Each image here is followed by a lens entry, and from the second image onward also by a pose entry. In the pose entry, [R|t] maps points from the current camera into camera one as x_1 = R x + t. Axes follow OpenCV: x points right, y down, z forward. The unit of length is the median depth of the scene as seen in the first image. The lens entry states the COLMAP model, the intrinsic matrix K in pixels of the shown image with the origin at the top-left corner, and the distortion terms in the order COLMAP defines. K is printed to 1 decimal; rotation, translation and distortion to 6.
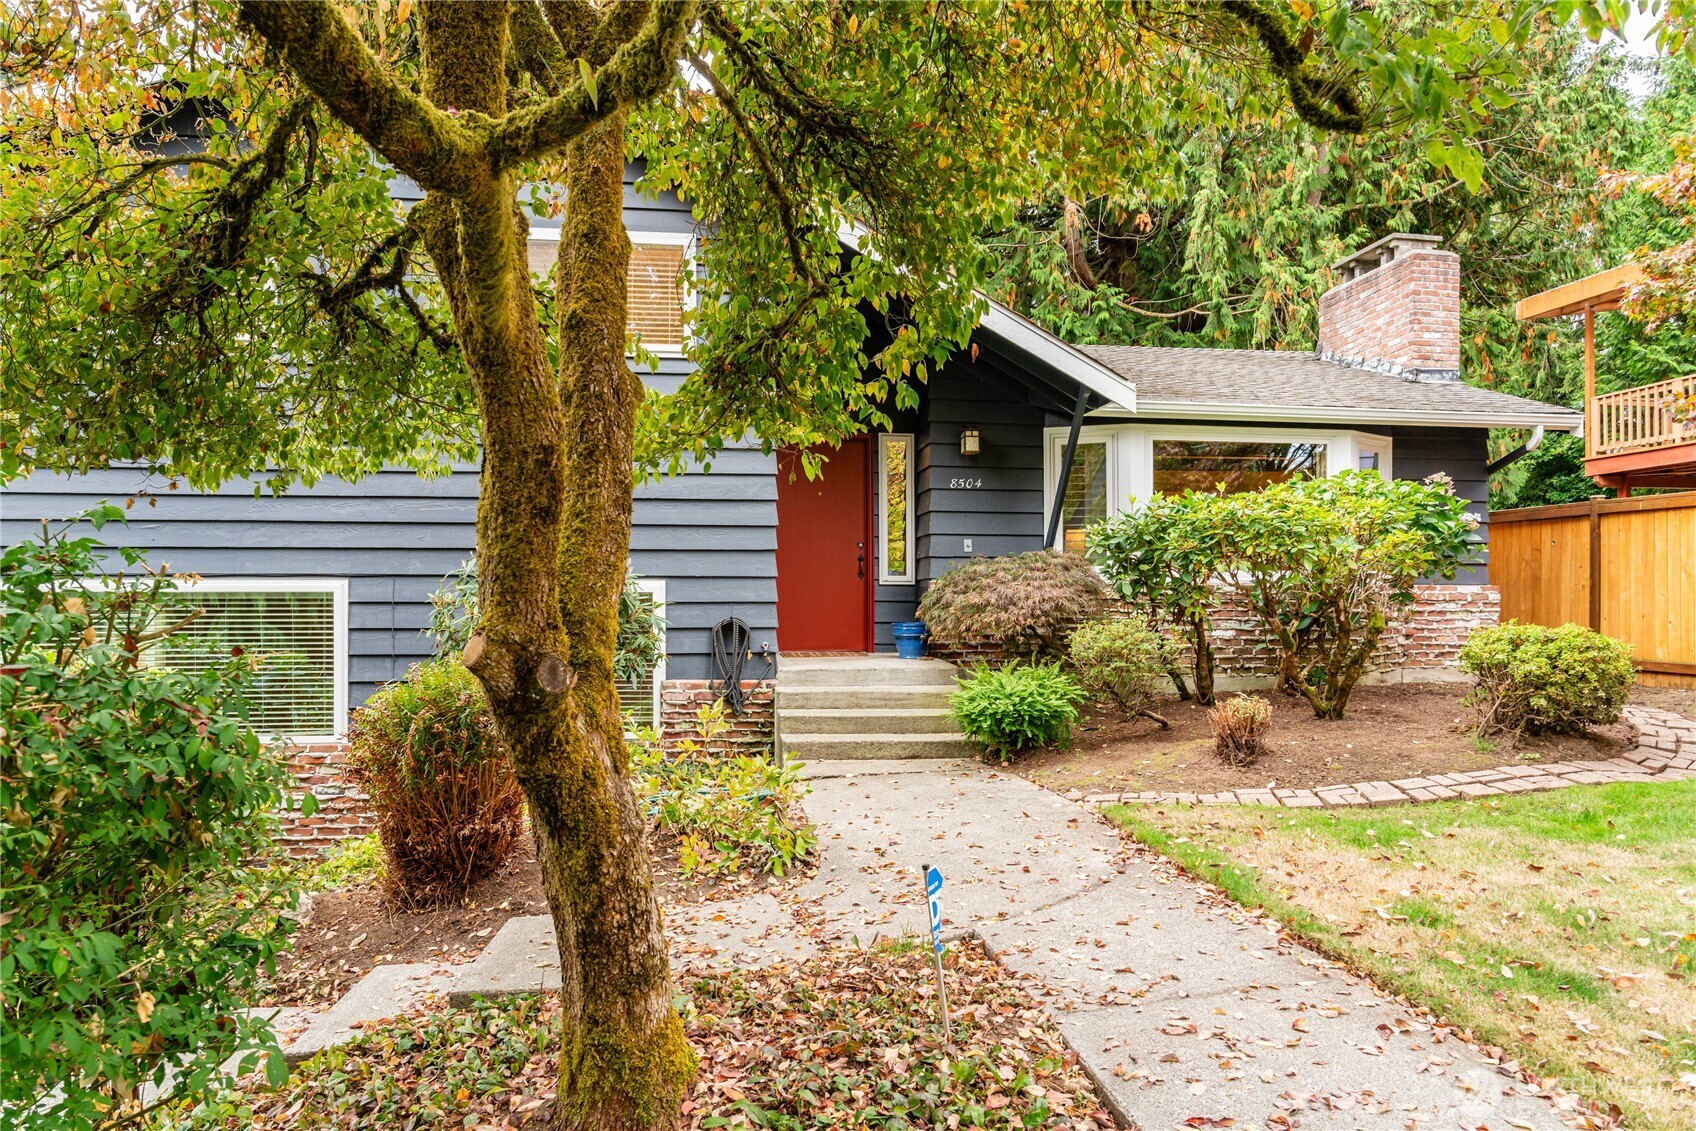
lens RADIAL K [[1155.2, 0, 860.7], [0, 1155.2, 601.6], [0, 0, 1]] dist [-0.010121, -0.000672]
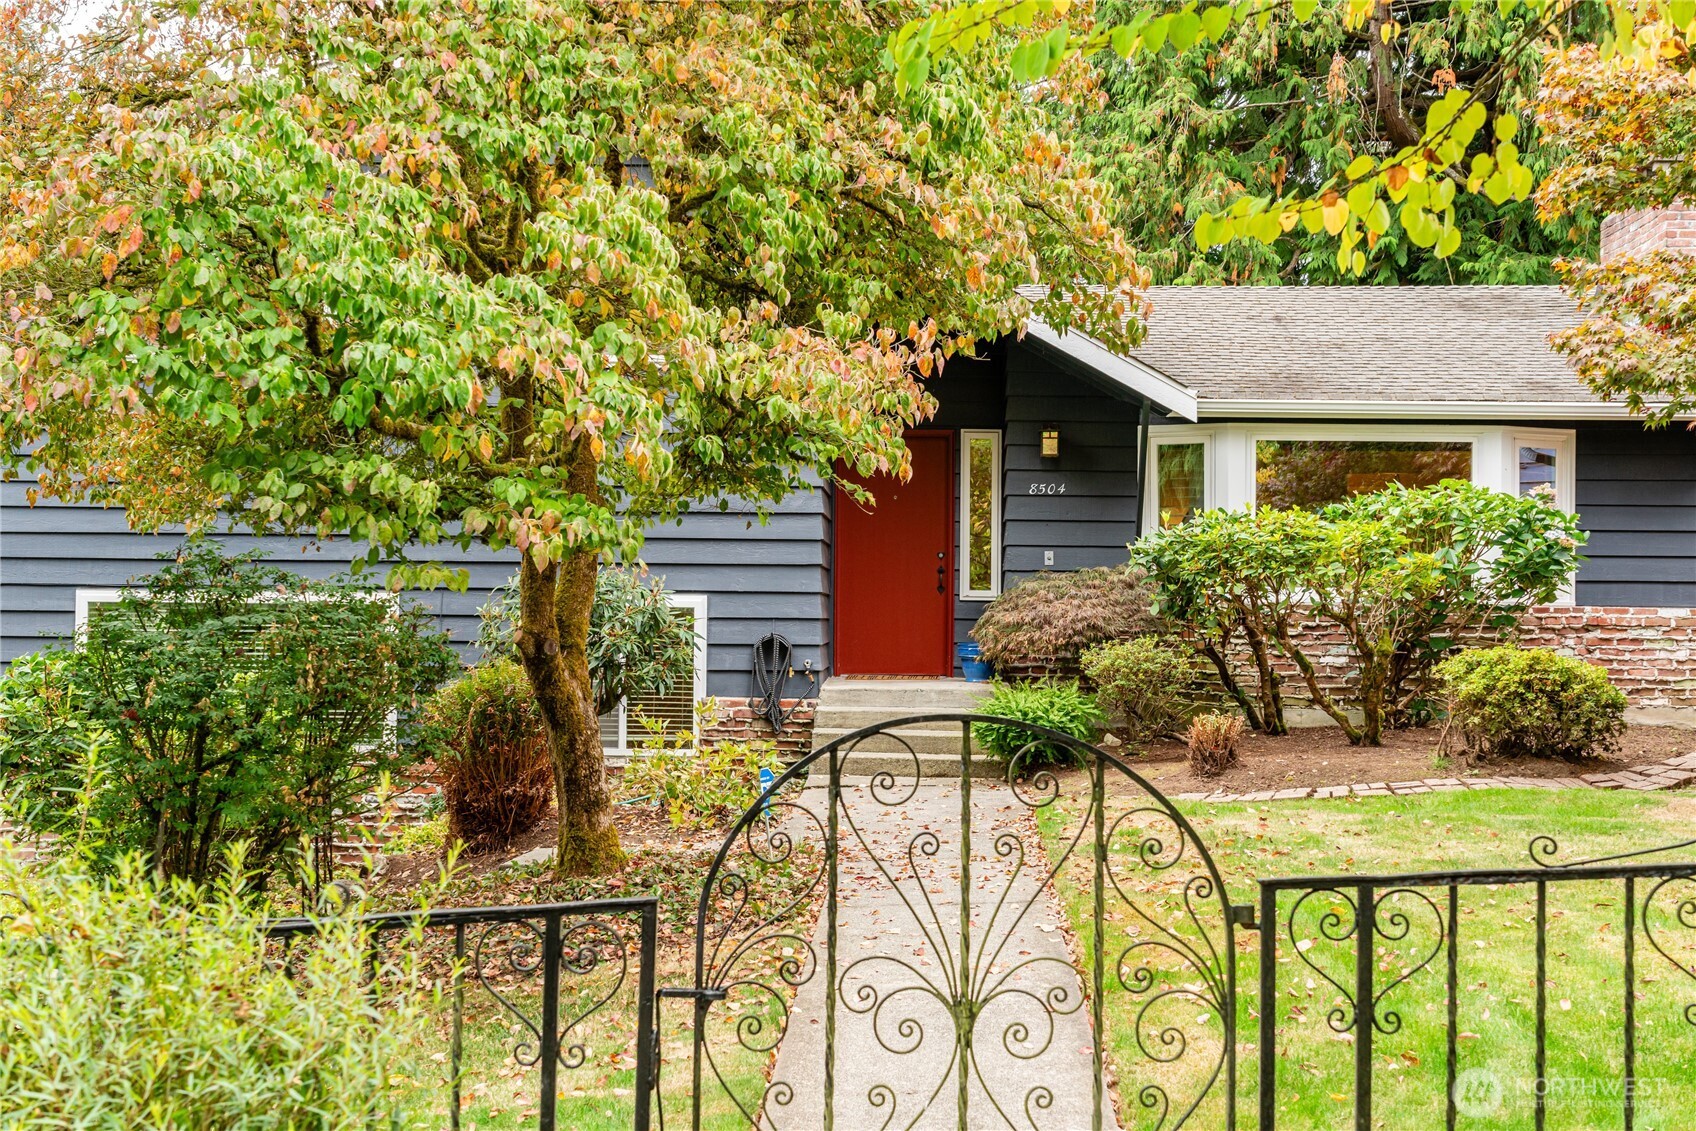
lens RADIAL K [[2295.4, 0, 848.6], [0, 2295.4, 566.4], [0, 0, 1]] dist [0.079701, 0.000000]
pose [[0.983522, 0.006265, -0.180680, 0.299413], [-0.010645, 0.999672, -0.023285, 0.001162], [0.180475, 0.024825, 0.983266, -0.889458]]
